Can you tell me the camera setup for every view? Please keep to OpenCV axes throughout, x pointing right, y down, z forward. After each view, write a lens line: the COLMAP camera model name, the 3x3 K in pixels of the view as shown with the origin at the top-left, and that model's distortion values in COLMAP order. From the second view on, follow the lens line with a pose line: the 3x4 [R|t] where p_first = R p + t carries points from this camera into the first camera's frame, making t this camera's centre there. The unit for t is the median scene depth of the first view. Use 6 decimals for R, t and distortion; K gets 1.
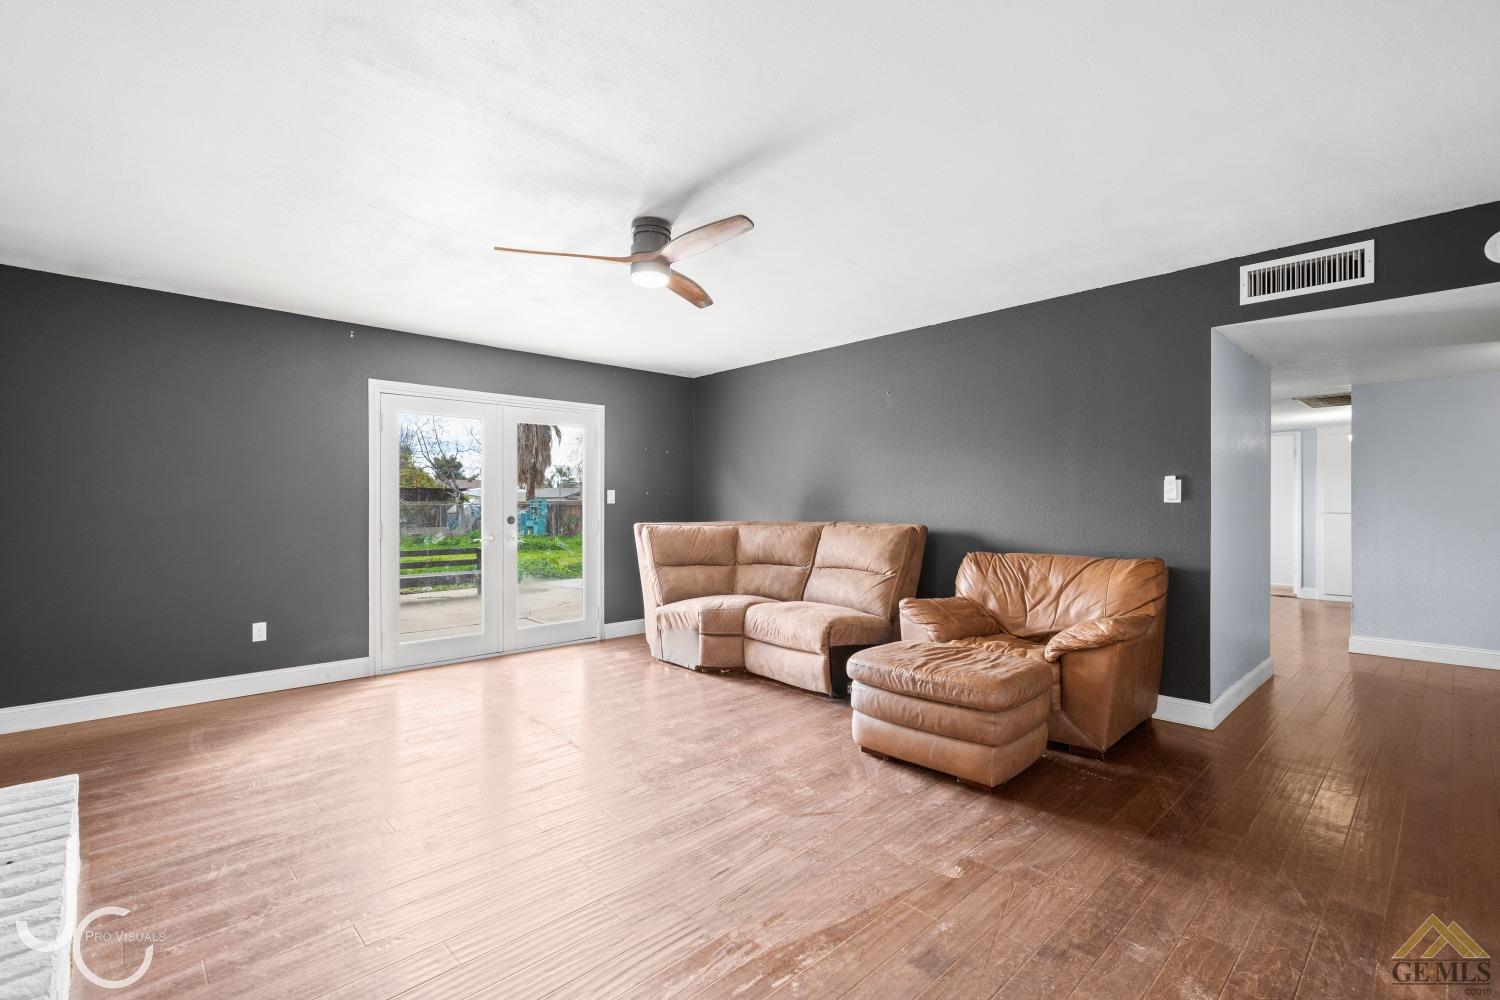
lens RADIAL K [[679.9, 0, 750.0], [0, 679.9, 500.0], [0, 0, 1]] dist [-0.000087, -0.000043]
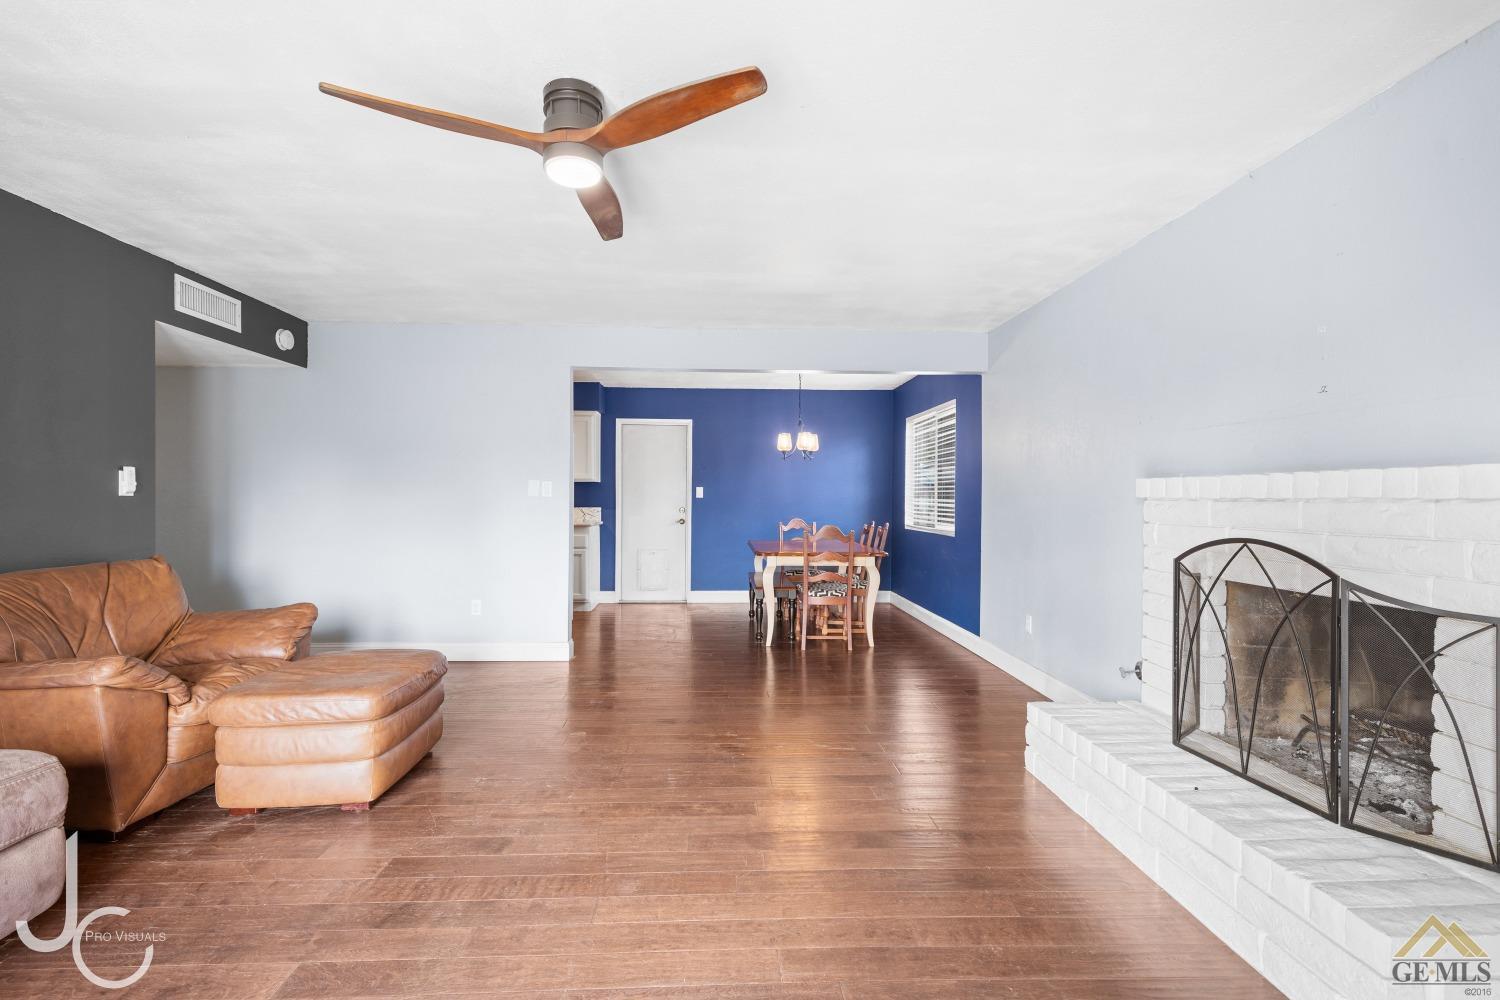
lens RADIAL K [[679.9, 0, 750.0], [0, 679.9, 500.0], [0, 0, 1]] dist [-0.000087, -0.000043]
pose [[-0.746180, -0.006498, 0.665712, -0.741567], [-0.006381, 0.999976, 0.002608, 0.003984], [-0.665713, -0.002302, -0.746204, 1.328314]]
